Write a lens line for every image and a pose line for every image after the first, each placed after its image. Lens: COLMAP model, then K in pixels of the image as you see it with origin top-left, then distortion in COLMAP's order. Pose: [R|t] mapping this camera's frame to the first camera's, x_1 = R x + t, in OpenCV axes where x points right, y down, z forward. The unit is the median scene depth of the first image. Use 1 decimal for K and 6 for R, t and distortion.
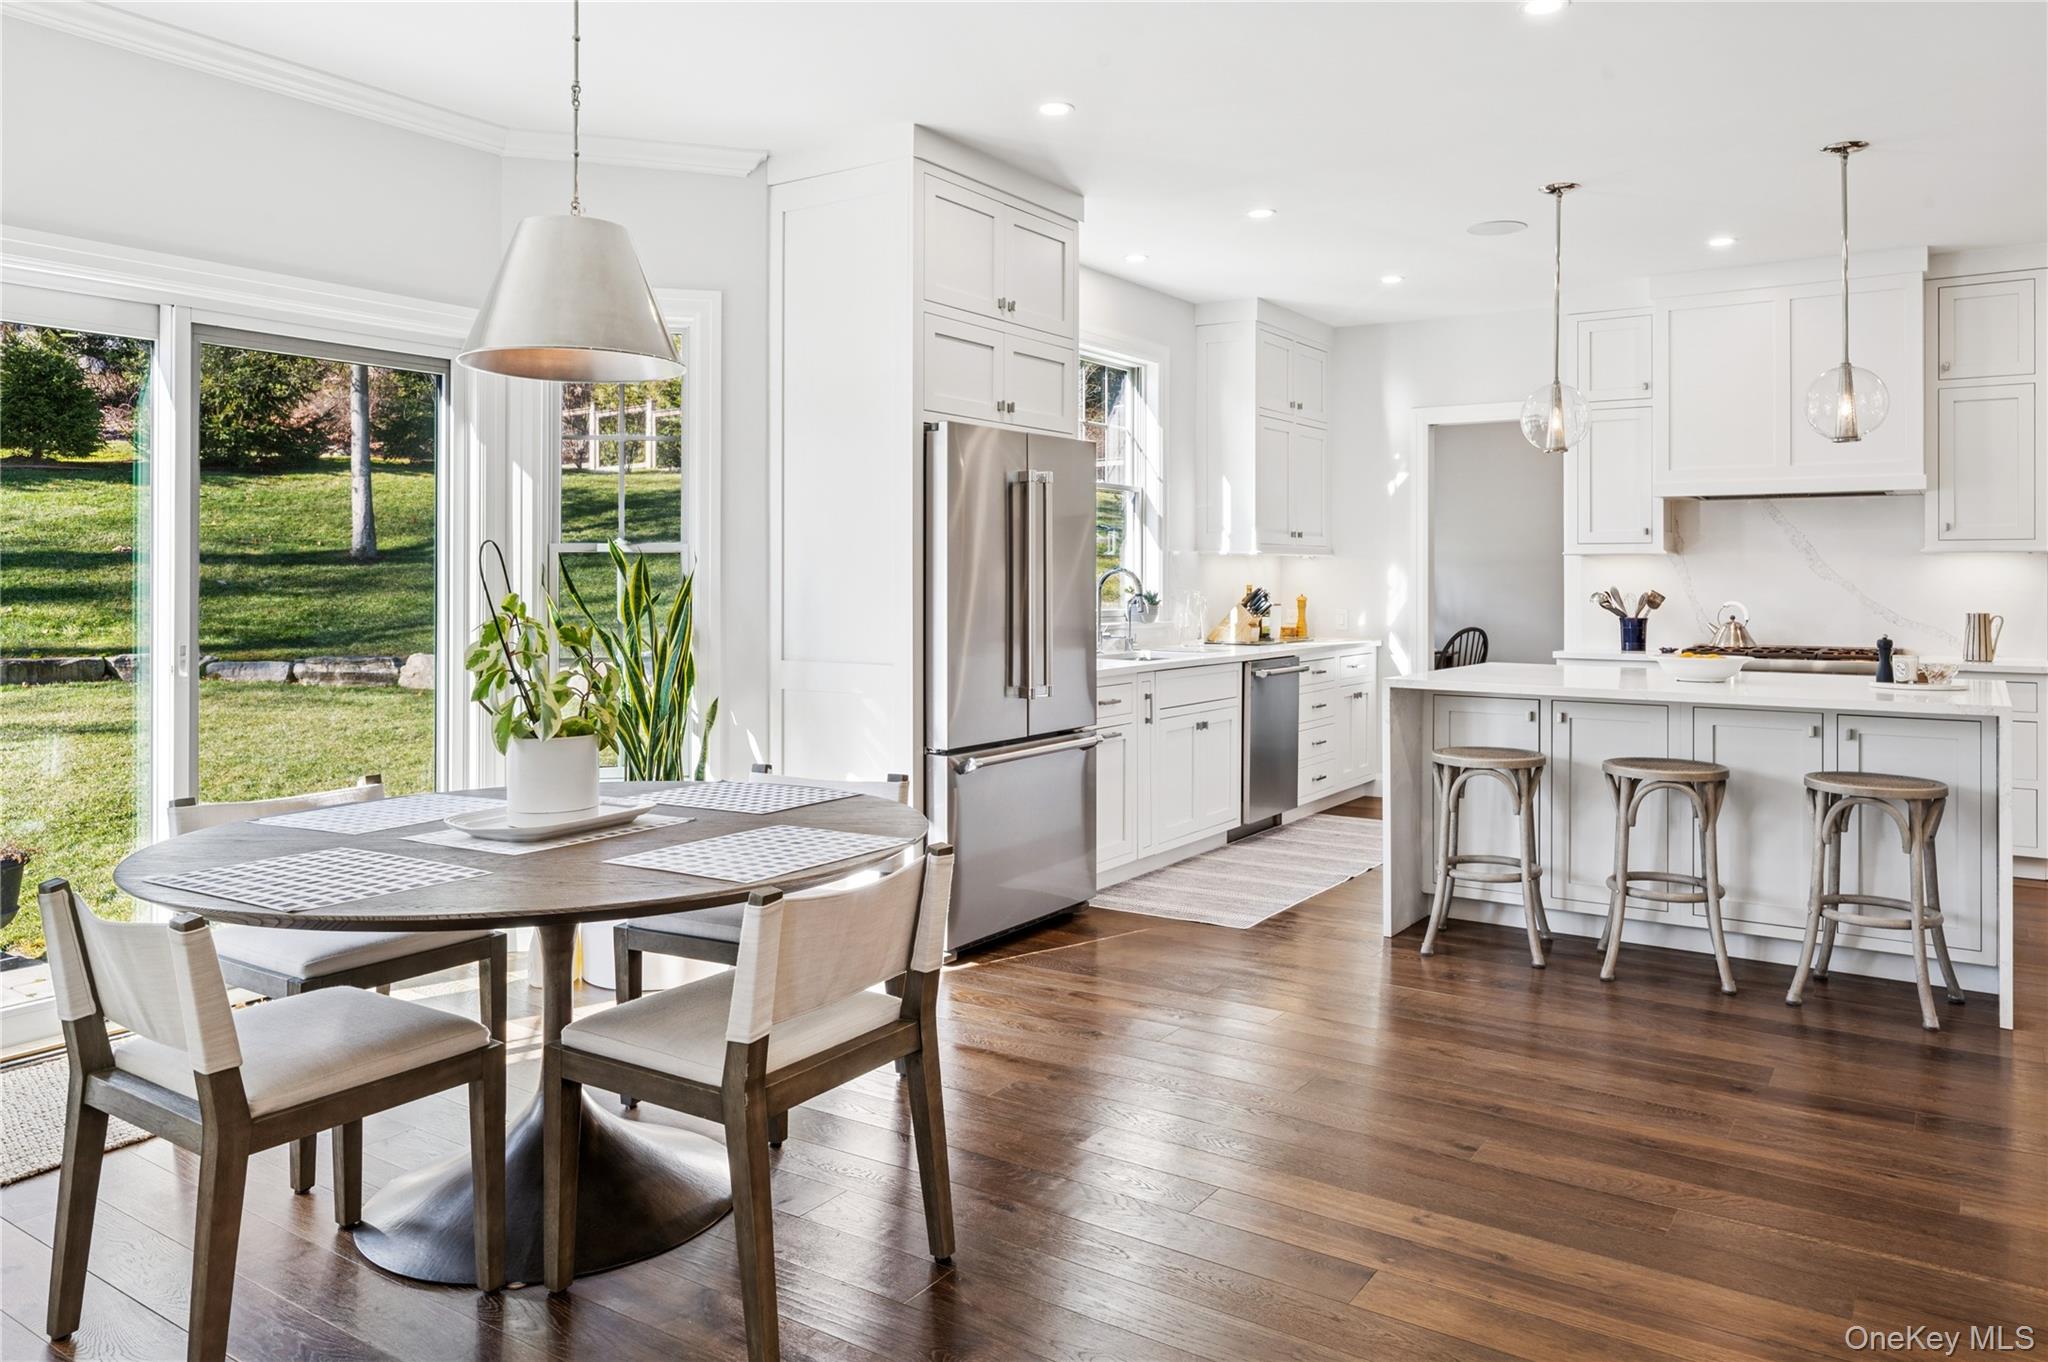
lens RADIAL K [[1378.2, 0, 1030.1], [0, 1378.2, 575.9], [0, 0, 1]] dist [-0.018432, 0.004486]
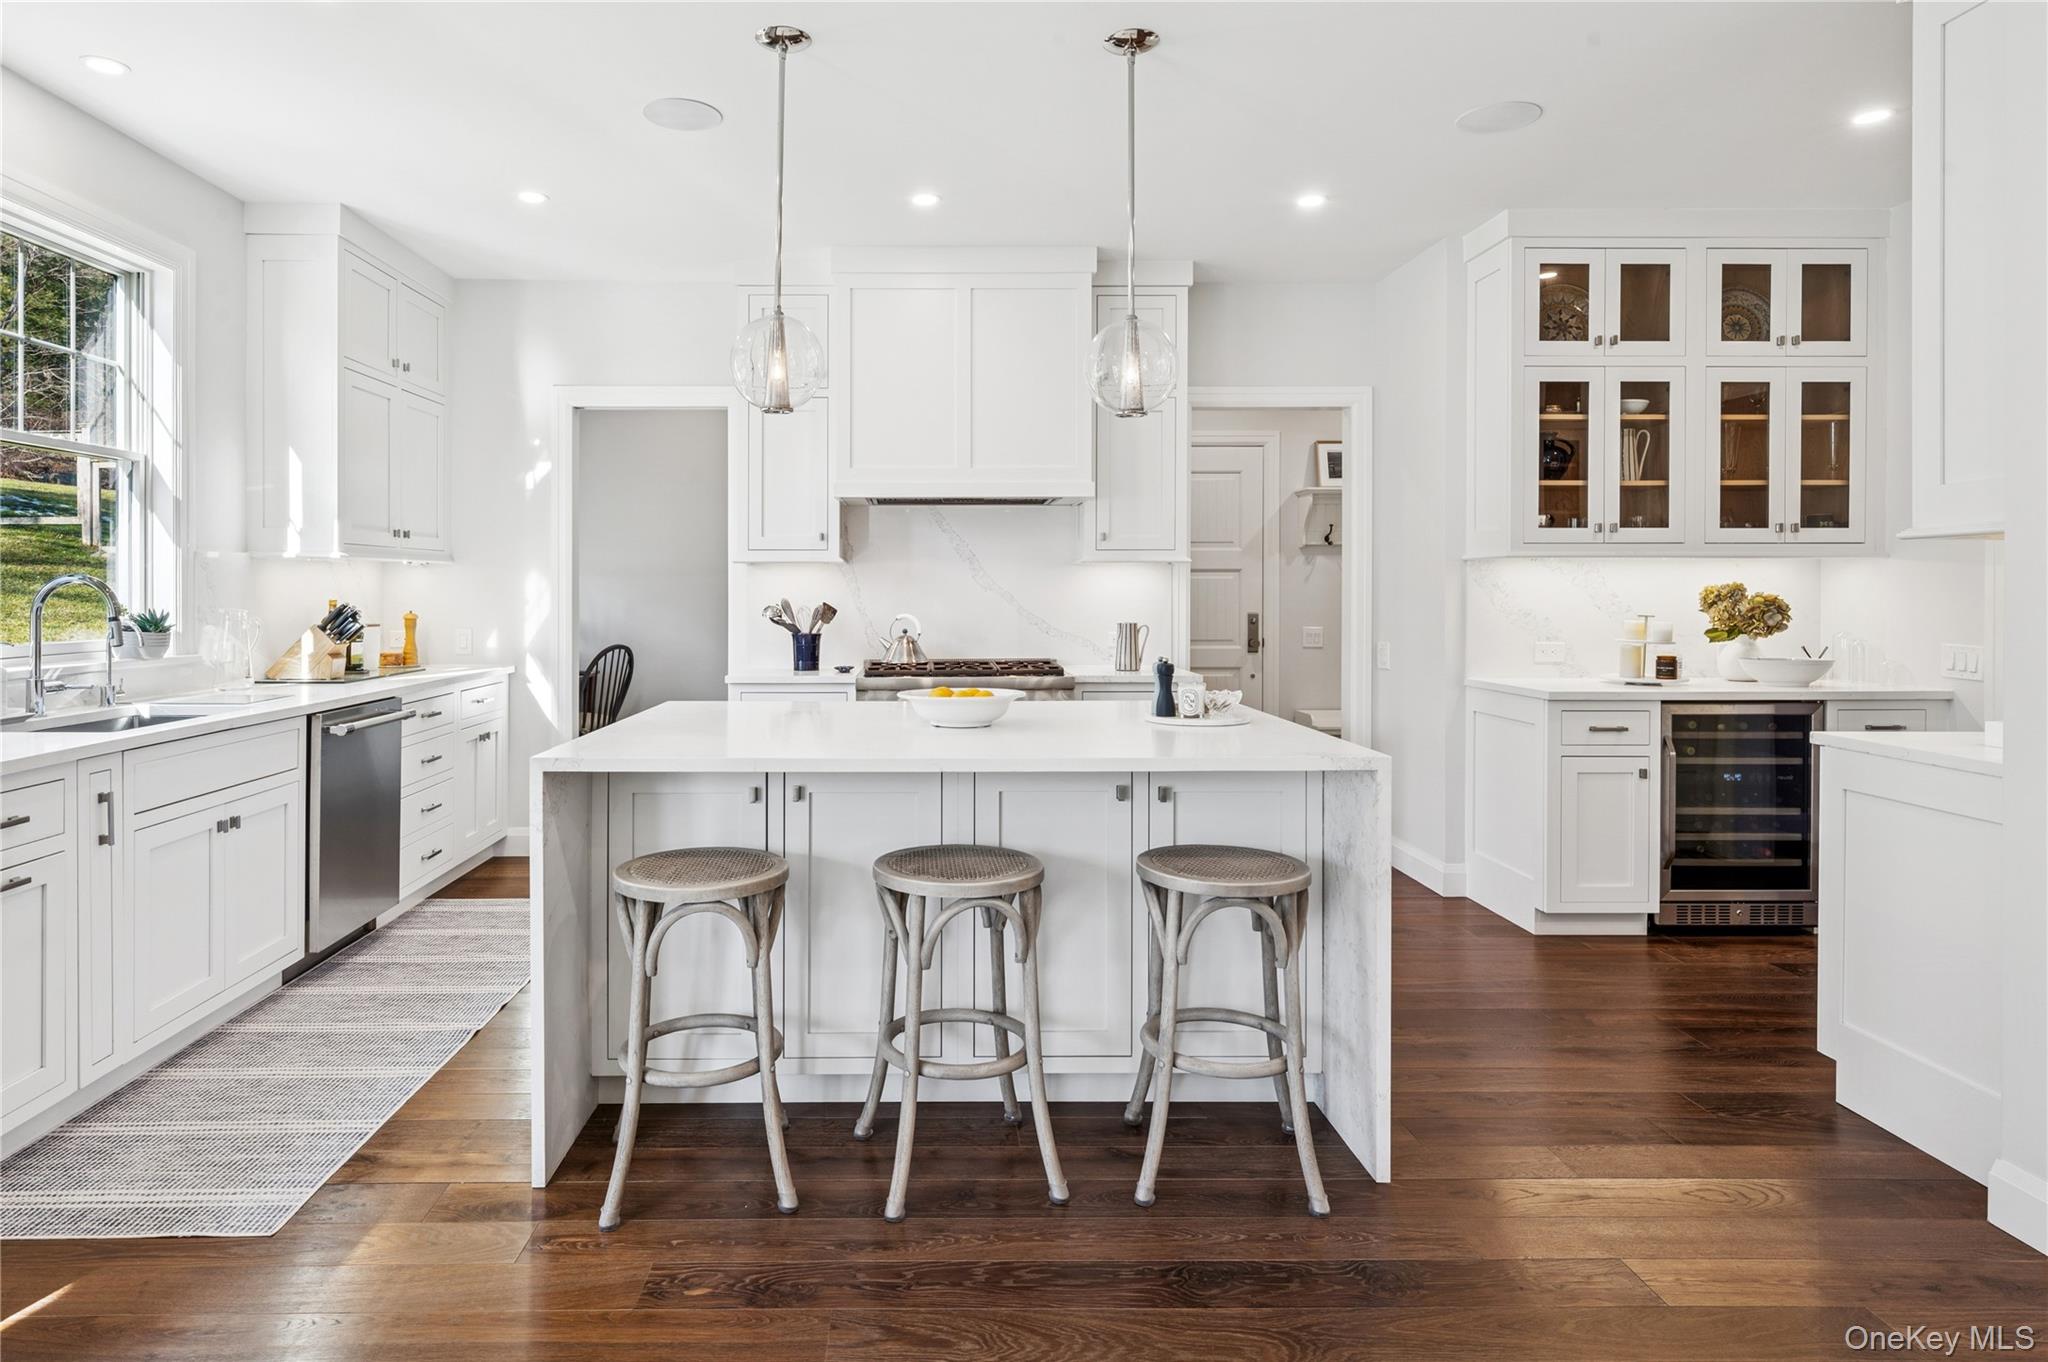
lens RADIAL K [[1136.4, 0, 915.7], [0, 1136.4, 578.2], [0, 0, 1]] dist [-0.001321, 0.001914]
pose [[0.826743, 0.002491, 0.562574, 0.081376], [0.002590, 0.999963, -0.008233, 0.000770], [-0.562574, 0.008263, 0.826706, 0.346616]]
